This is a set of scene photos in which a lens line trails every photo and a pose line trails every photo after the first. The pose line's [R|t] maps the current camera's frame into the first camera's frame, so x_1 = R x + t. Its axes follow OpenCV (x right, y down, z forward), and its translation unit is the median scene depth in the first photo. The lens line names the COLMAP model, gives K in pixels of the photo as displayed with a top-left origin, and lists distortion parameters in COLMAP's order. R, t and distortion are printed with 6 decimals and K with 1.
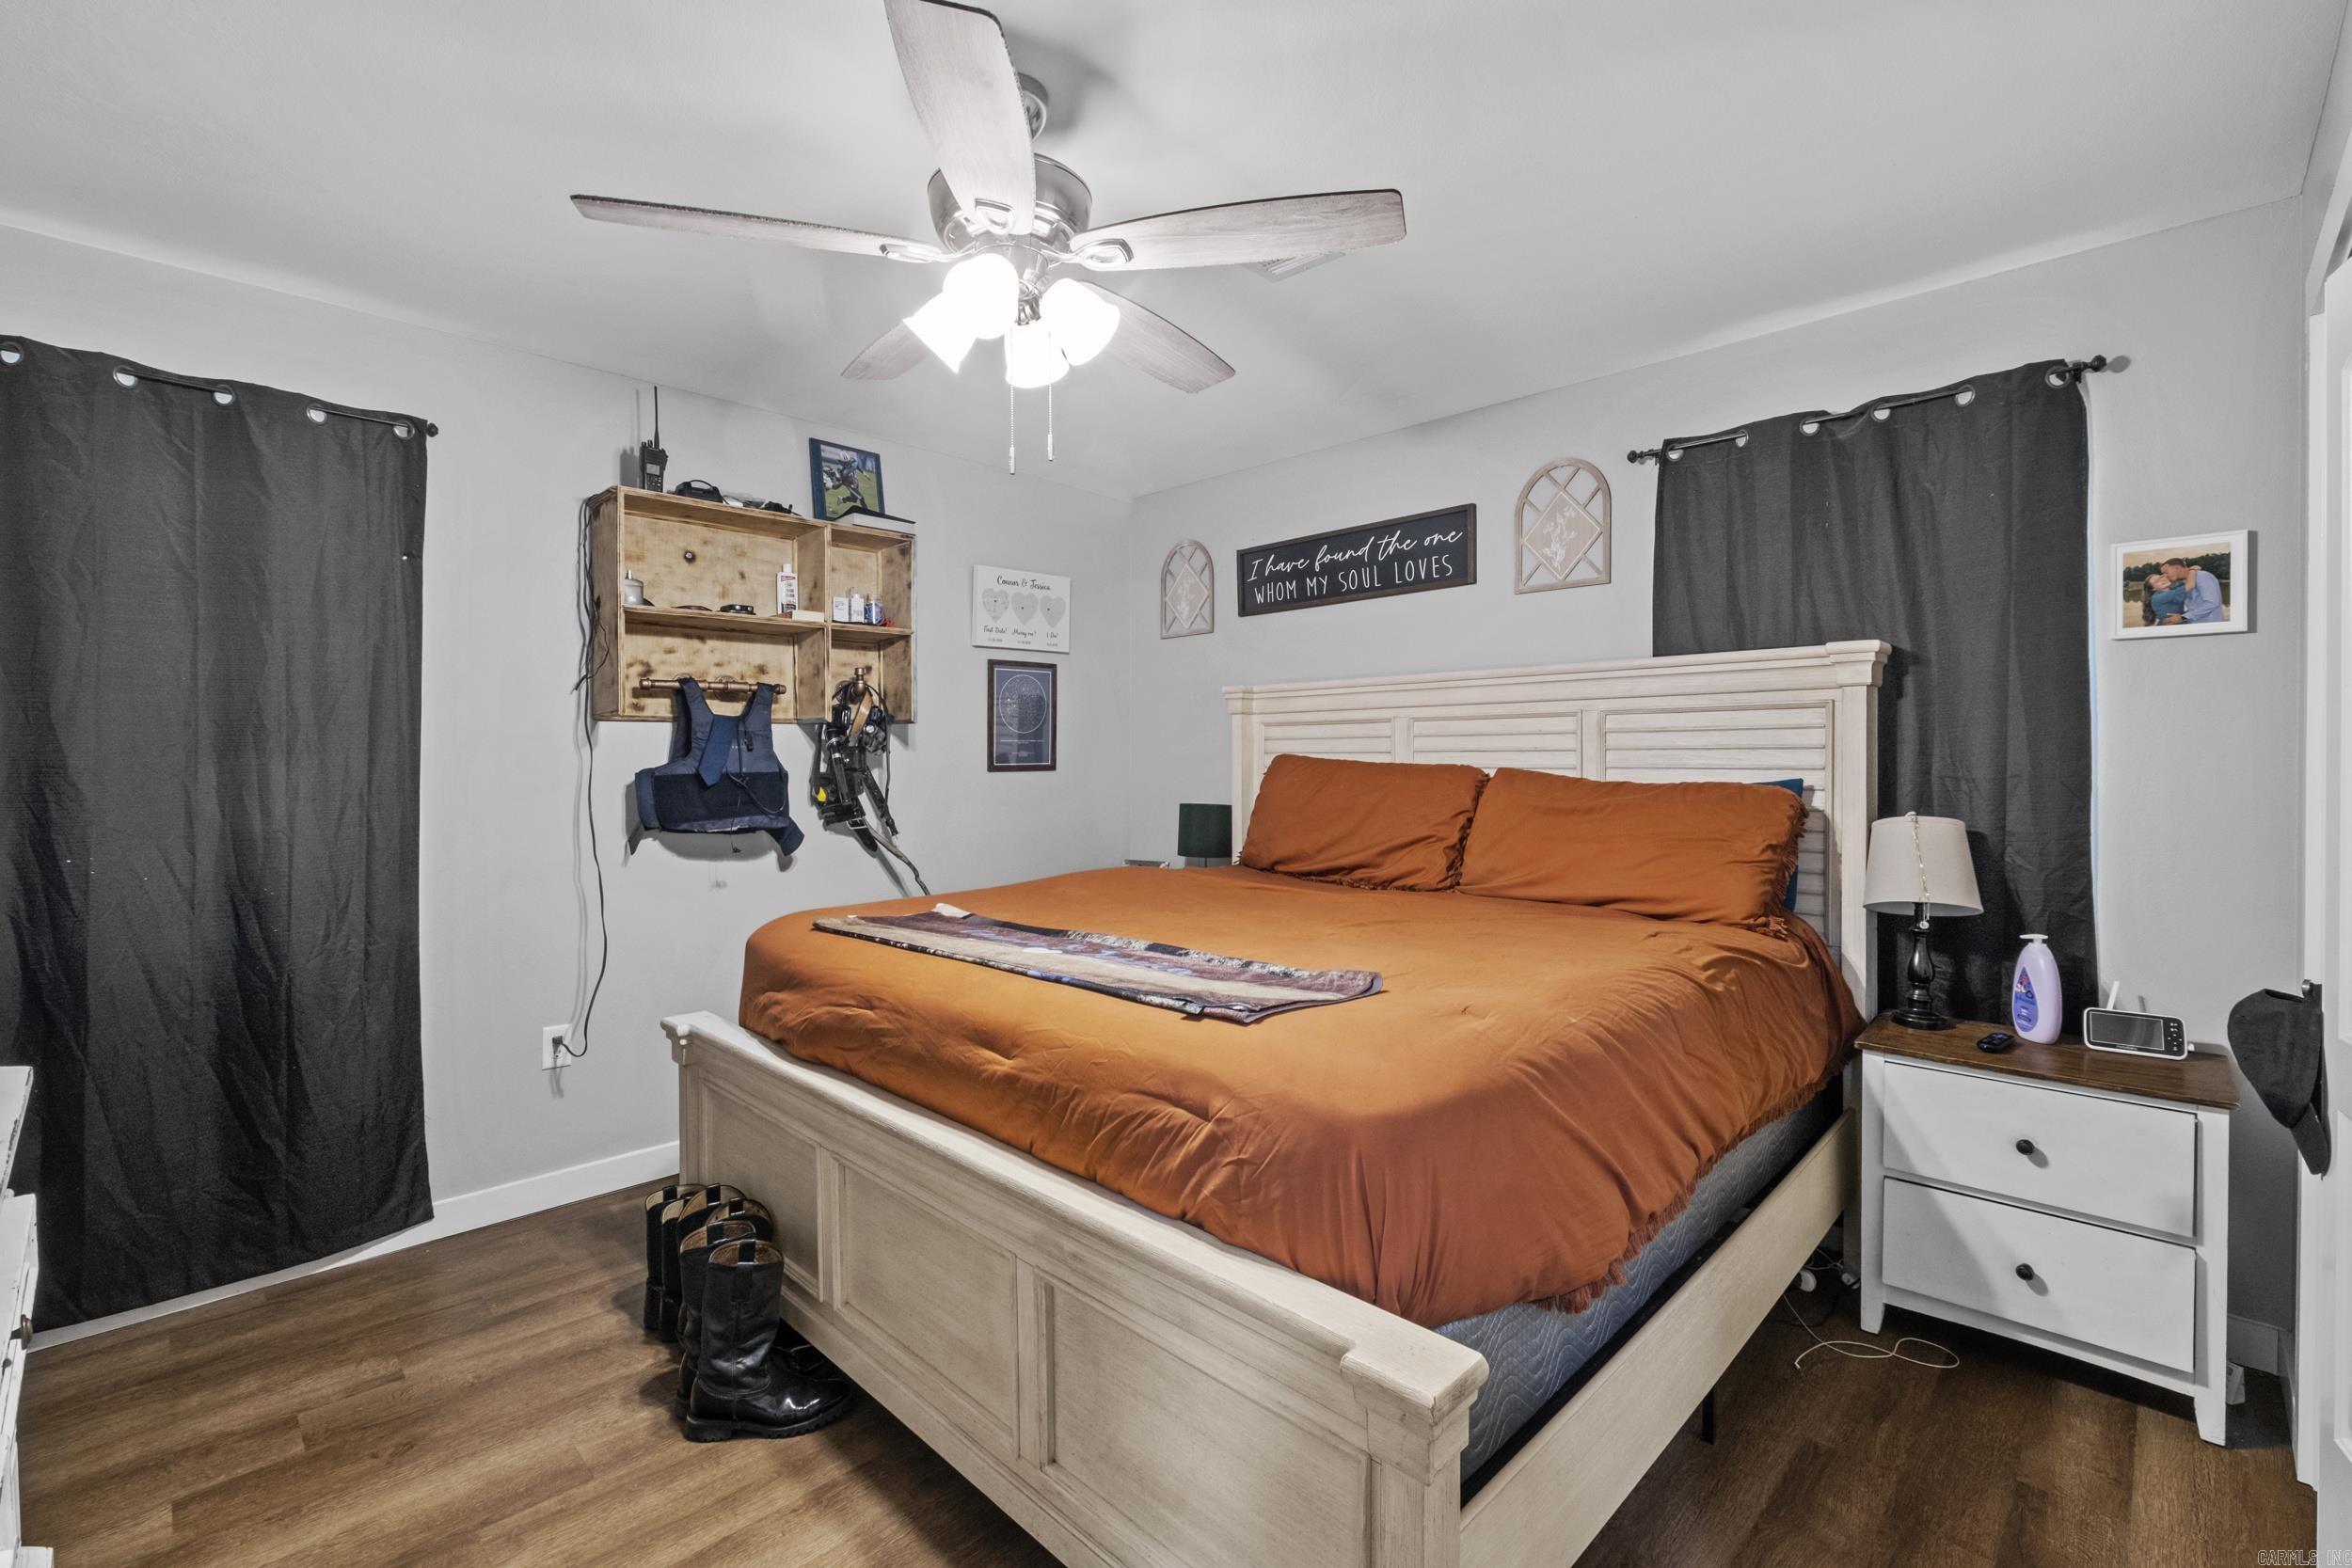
lens RADIAL K [[1032.5, 0, 1166.4], [0, 1032.5, 756.6], [0, 0, 1]] dist [-0.004023, -0.000299]
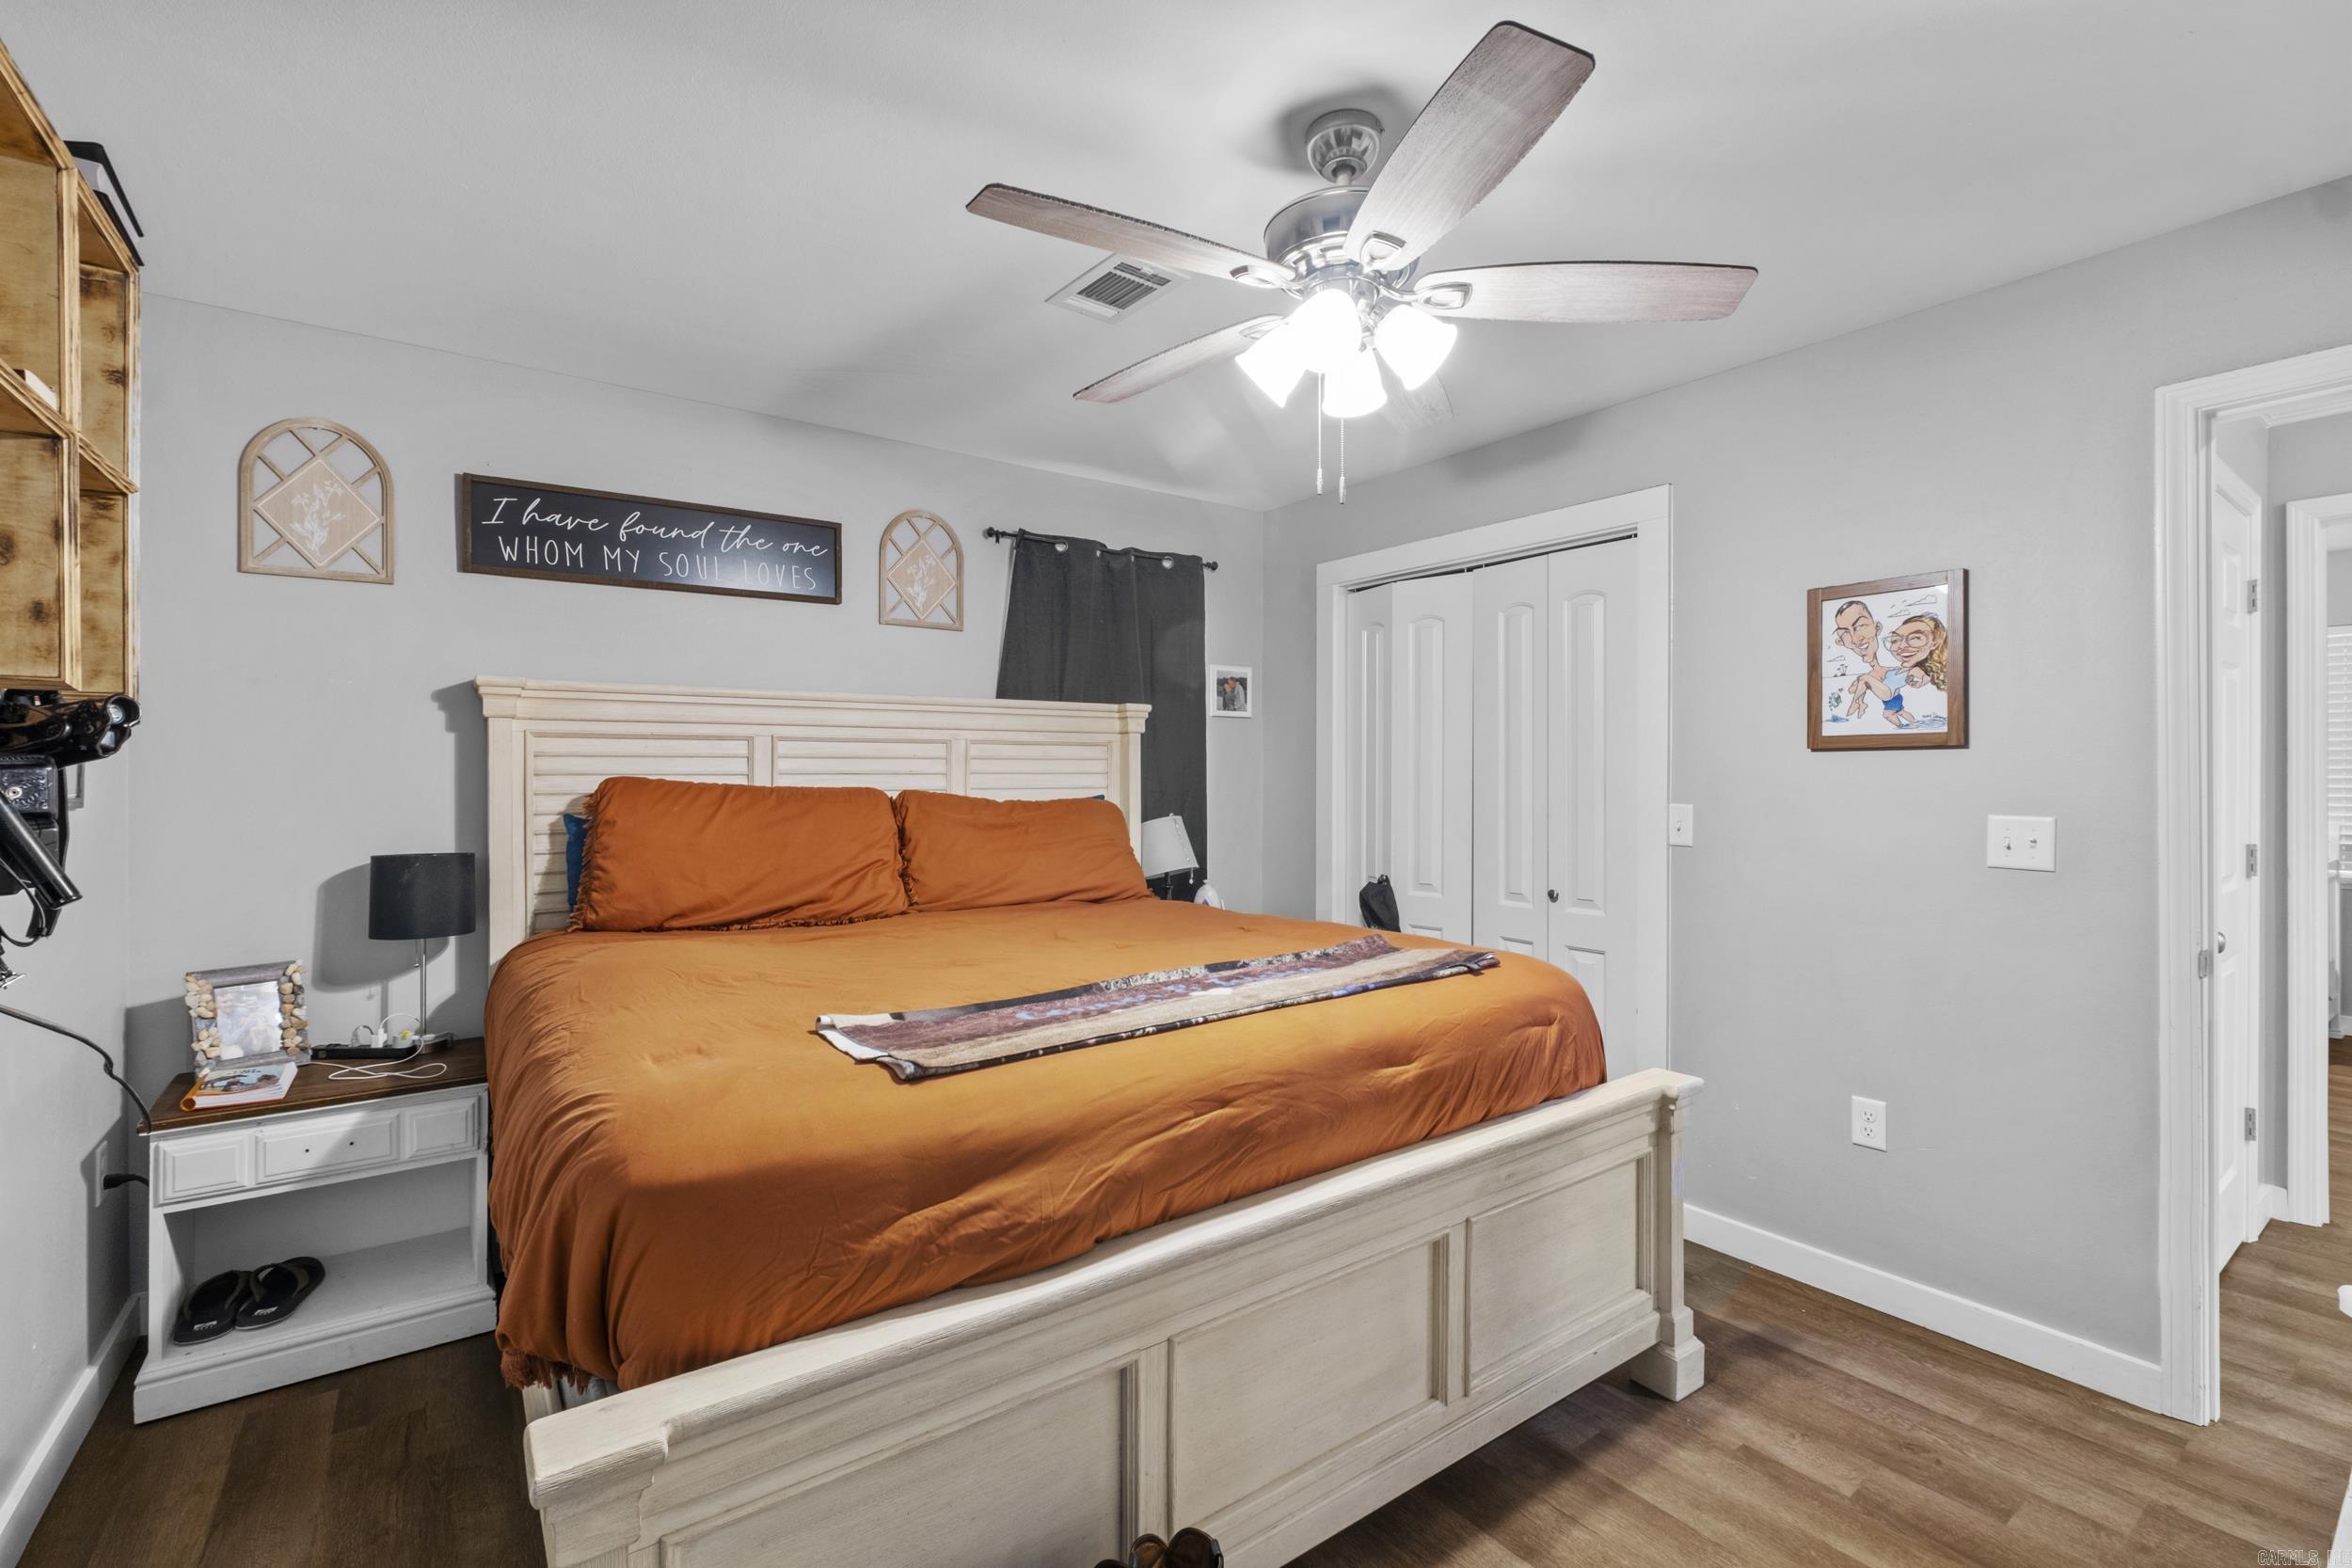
lens RADIAL K [[980.6, 0, 1208.1], [0, 980.6, 775.1], [0, 0, 1]] dist [-0.001061, -0.000050]
pose [[0.163154, 0.002896, 0.986596, -0.649544], [0.000382, 0.999995, -0.002998, -0.001555], [-0.986601, 0.000866, 0.163152, 0.568476]]
